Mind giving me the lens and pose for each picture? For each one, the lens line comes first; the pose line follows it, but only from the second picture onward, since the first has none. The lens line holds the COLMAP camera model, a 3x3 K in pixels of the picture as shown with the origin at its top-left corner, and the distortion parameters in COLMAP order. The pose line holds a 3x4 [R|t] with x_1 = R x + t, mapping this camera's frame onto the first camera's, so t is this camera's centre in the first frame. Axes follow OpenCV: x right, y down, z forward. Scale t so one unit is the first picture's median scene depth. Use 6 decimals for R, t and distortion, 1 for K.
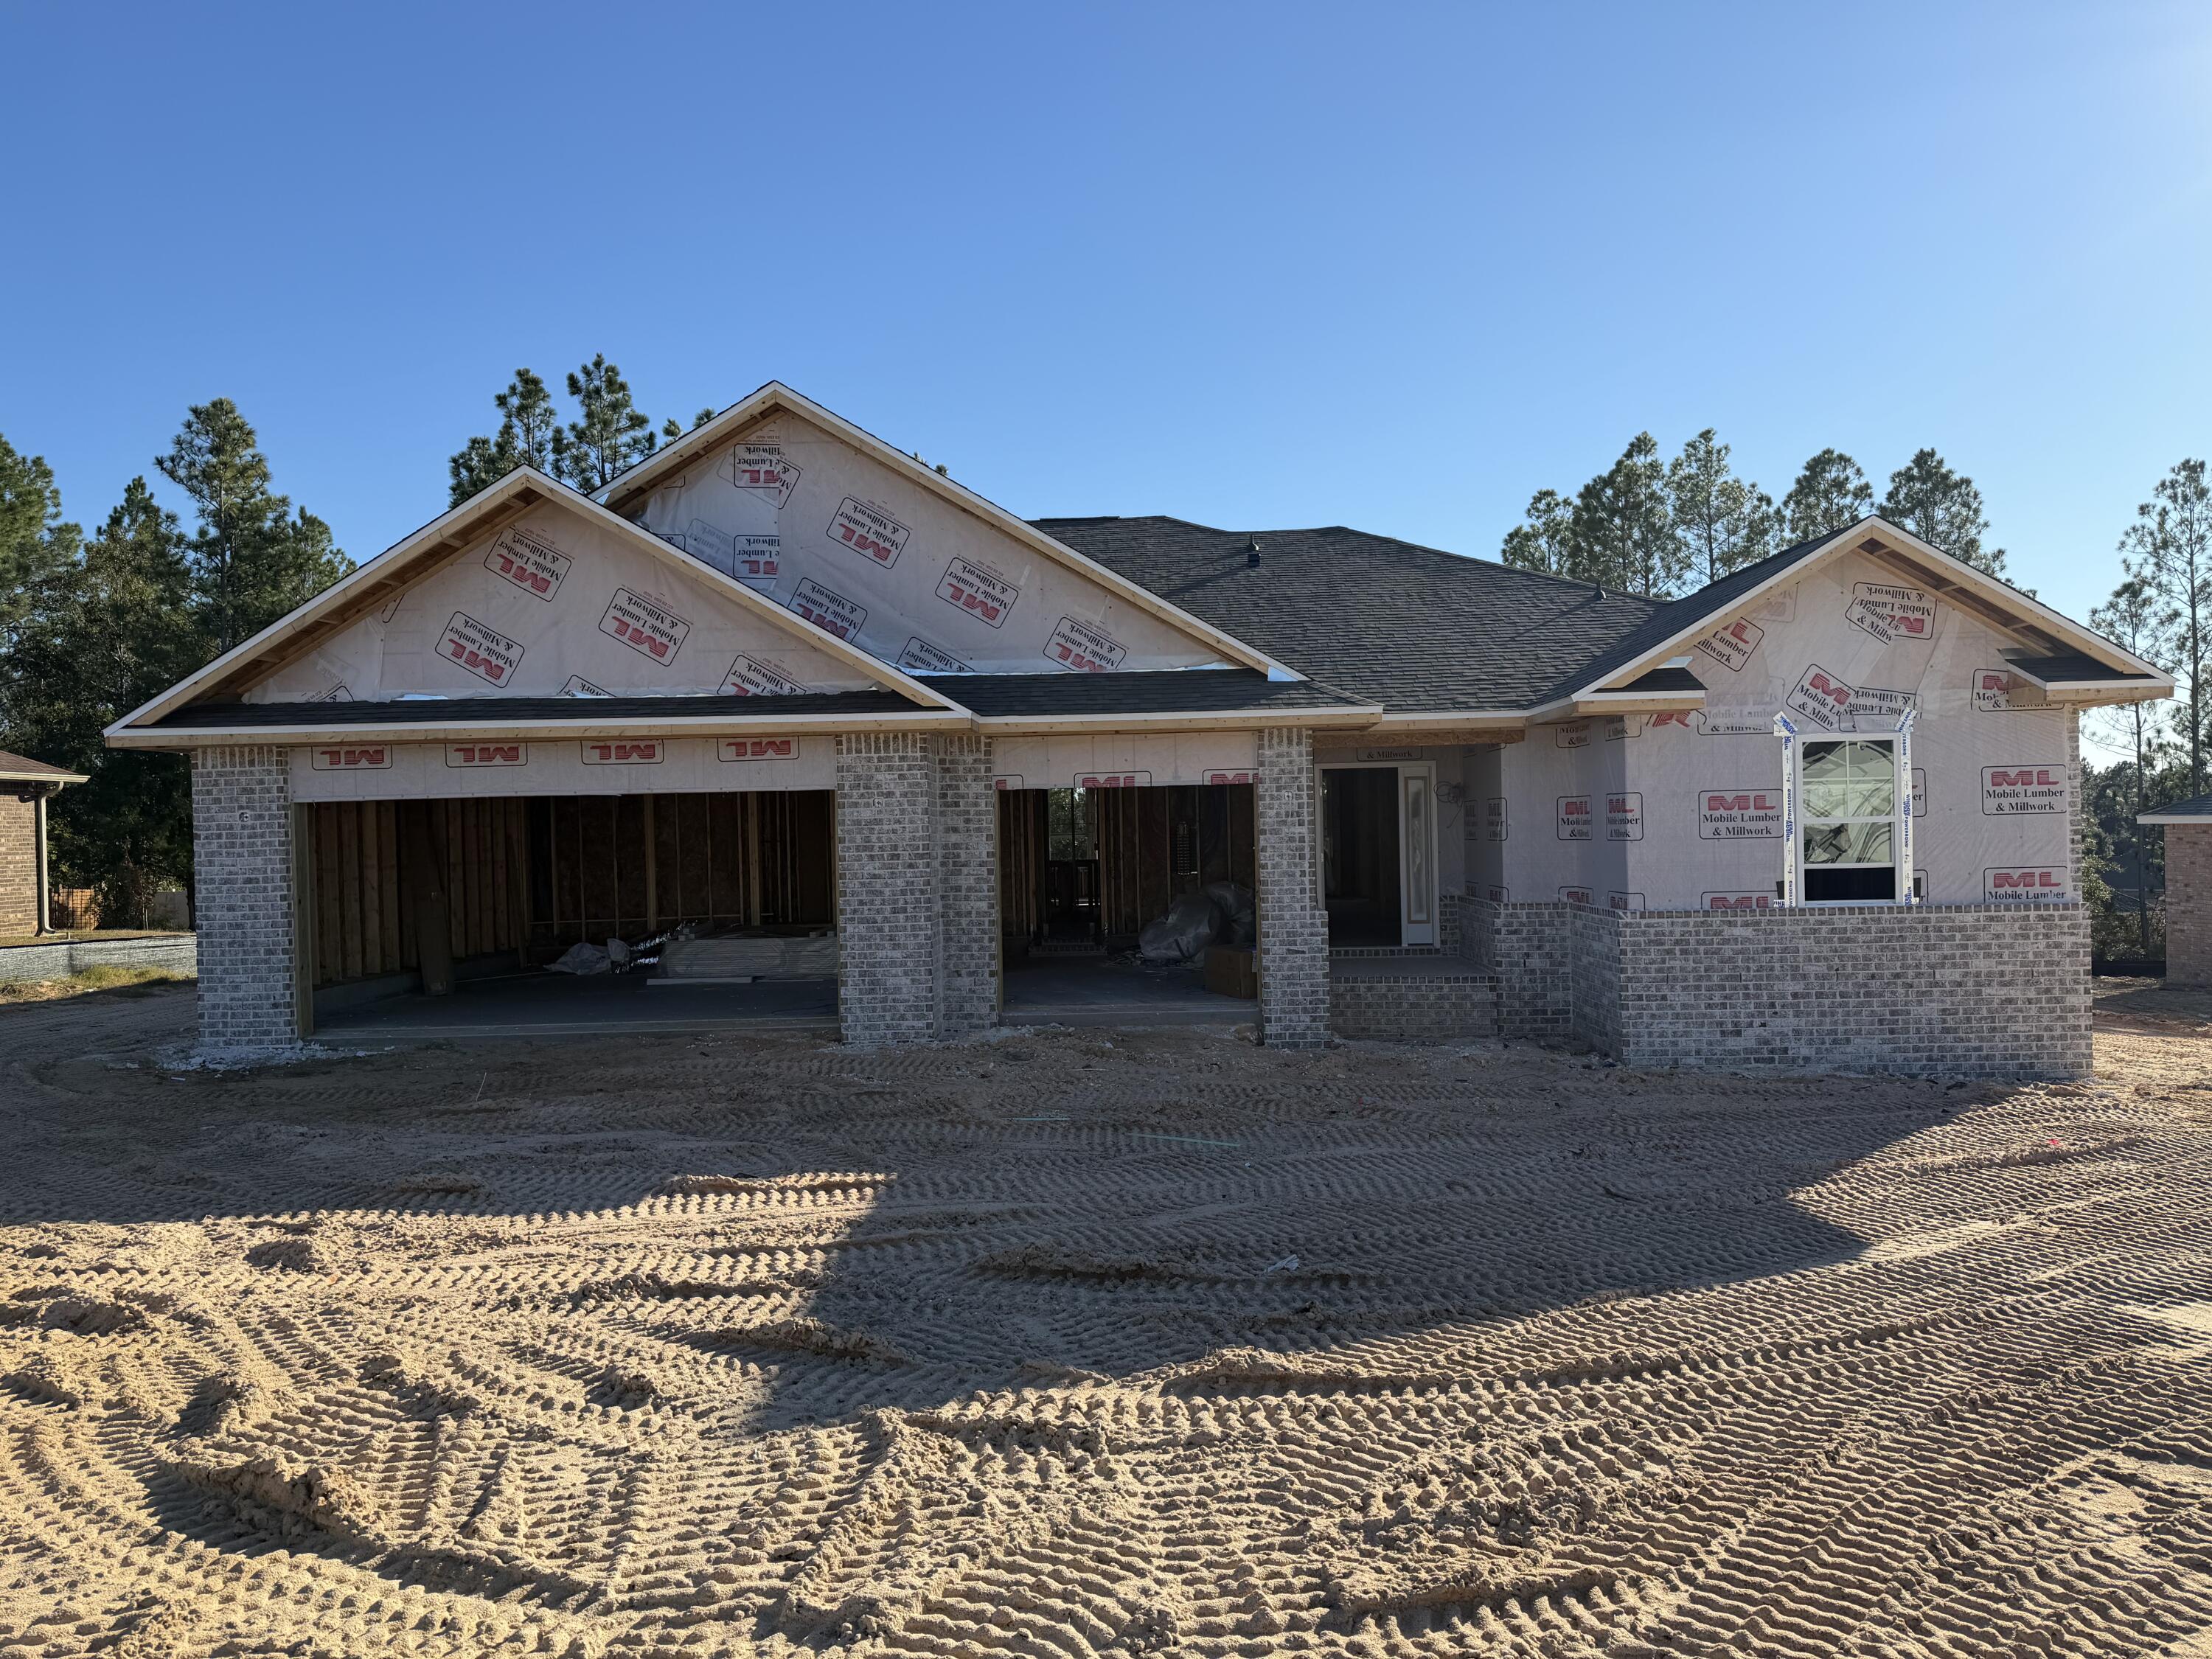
lens RADIAL K [[1522.1, 0, 1119.1], [0, 1522.1, 837.6], [0, 0, 1]] dist [0.056735, -0.065205]
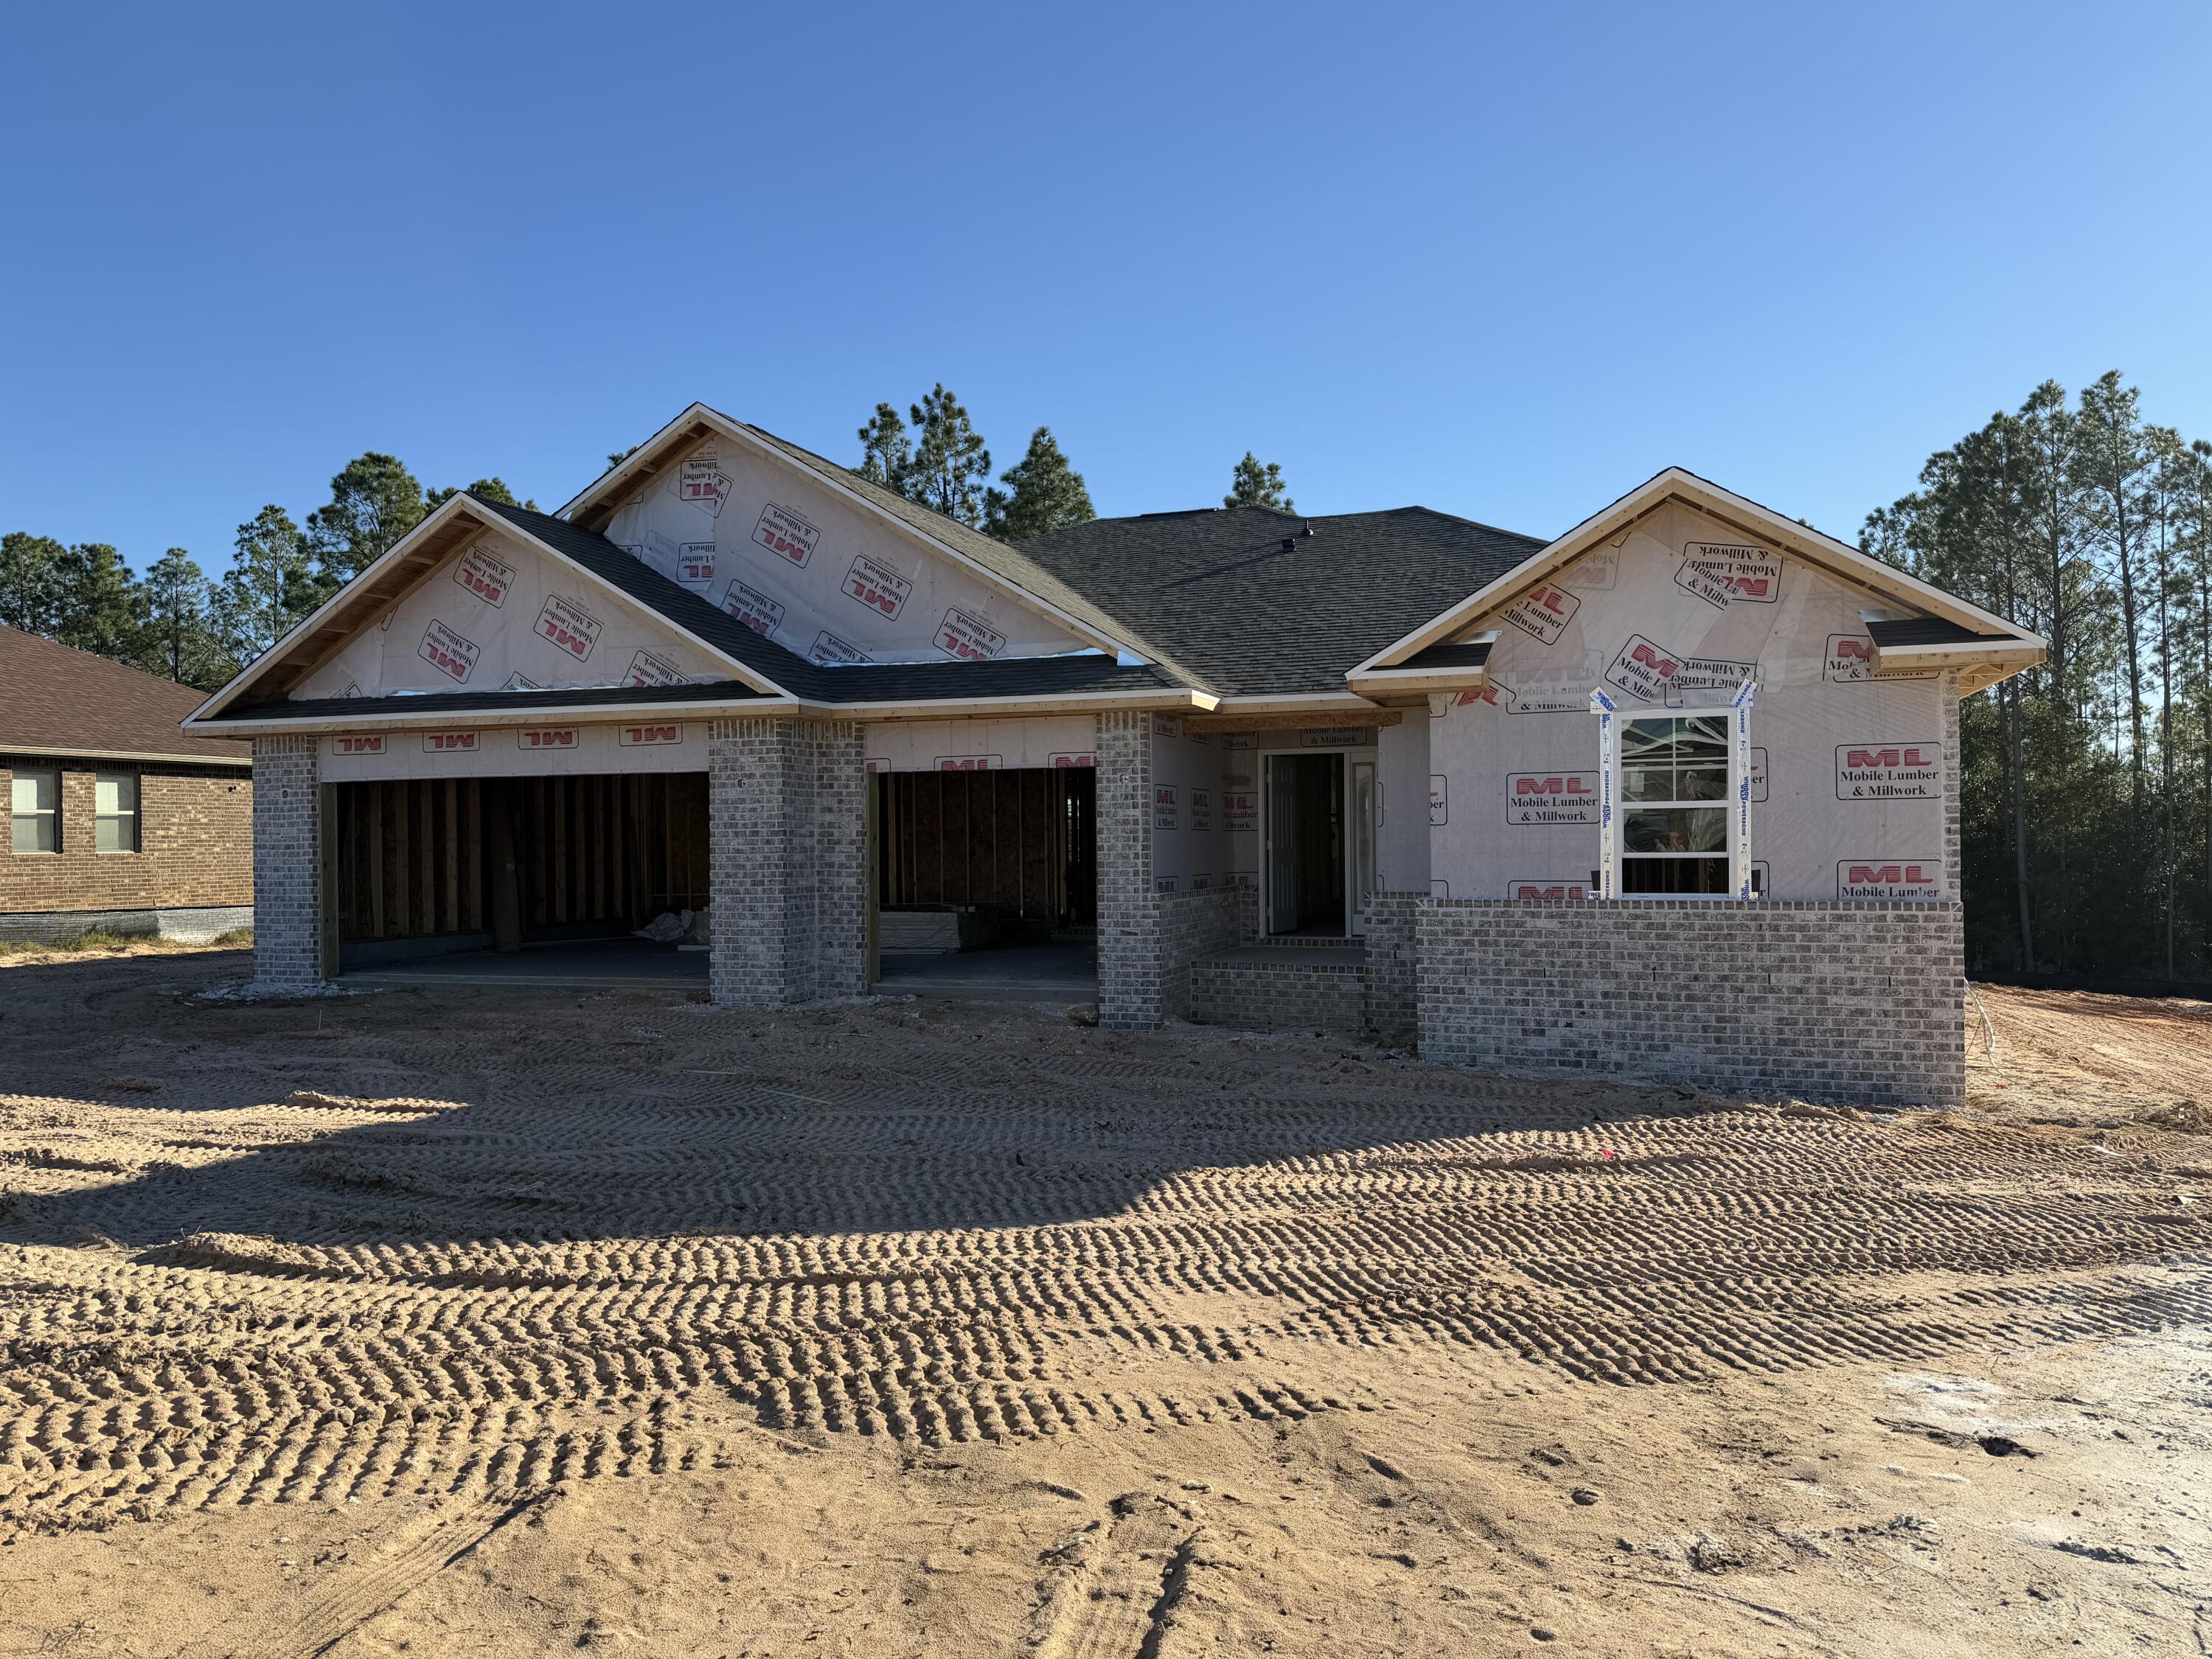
lens RADIAL K [[1522.1, 0, 1125.1], [0, 1522.1, 835.3], [0, 0, 1]] dist [0.056735, -0.065205]
pose [[0.955528, 0.012428, -0.294638, 0.409536], [-0.013430, 0.999909, -0.001378, 0.011589], [0.294594, 0.005273, 0.955608, 0.037411]]
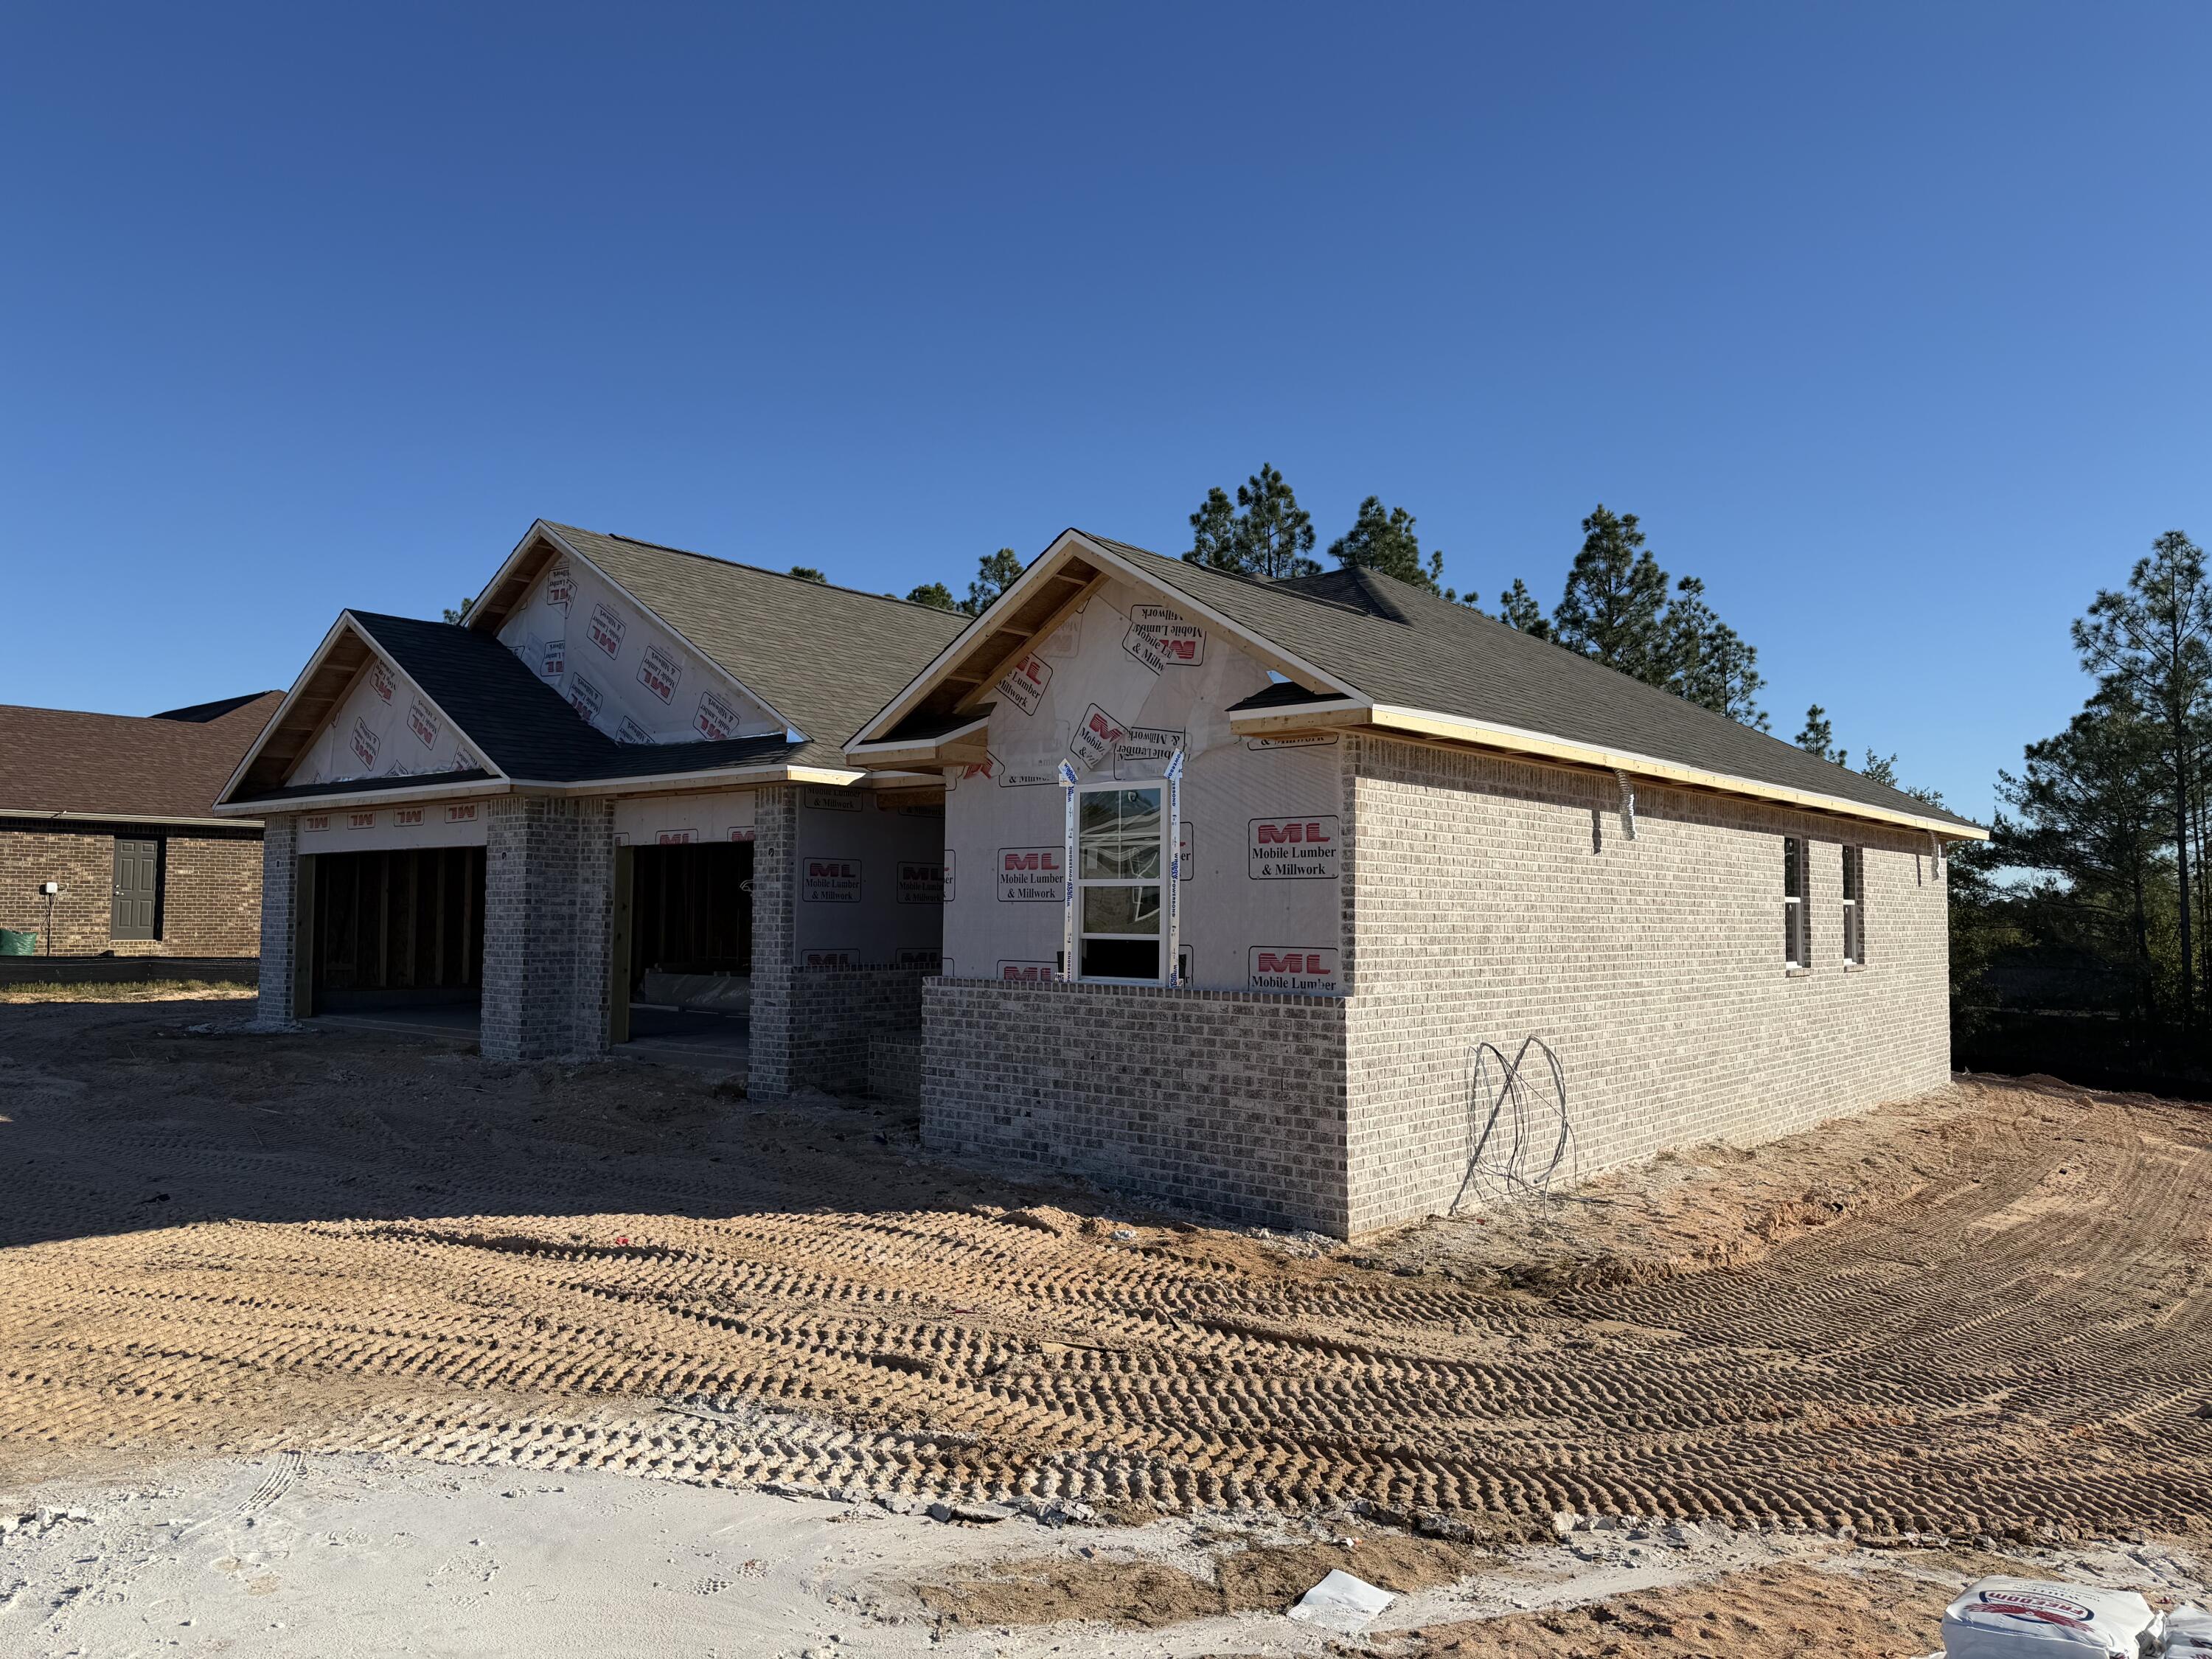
lens RADIAL K [[1522.1, 0, 1144.4], [0, 1522.1, 812.1], [0, 0, 1]] dist [0.056735, -0.065205]
pose [[0.800427, -0.010979, -0.599330, 0.942192], [-0.027763, 0.998080, -0.055362, -0.004105], [0.598787, 0.060953, 0.798585, 0.316400]]
